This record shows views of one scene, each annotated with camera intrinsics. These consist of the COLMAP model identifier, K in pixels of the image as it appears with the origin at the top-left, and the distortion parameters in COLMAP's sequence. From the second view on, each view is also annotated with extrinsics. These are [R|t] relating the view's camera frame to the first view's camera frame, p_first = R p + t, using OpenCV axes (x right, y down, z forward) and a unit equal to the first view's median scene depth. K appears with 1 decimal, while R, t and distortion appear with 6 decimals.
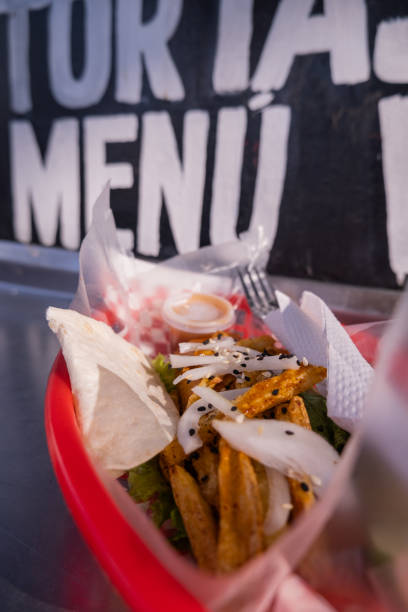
lens RADIAL K [[408.7, 0, 204.0], [0, 408.7, 306.0], [0, 0, 1]] dist [-0.000597, -0.000904]
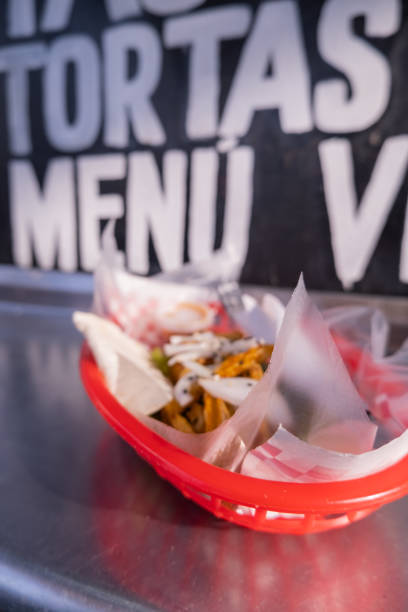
lens RADIAL K [[434.9, 0, 204.0], [0, 434.9, 306.0], [0, 0, 1]] dist [-0.000935, 0.000251]
pose [[0.998145, -0.041985, 0.044091, -0.010110], [0.044036, 0.997941, -0.046638, 0.045840], [-0.042042, 0.048493, 0.997938, -0.321244]]
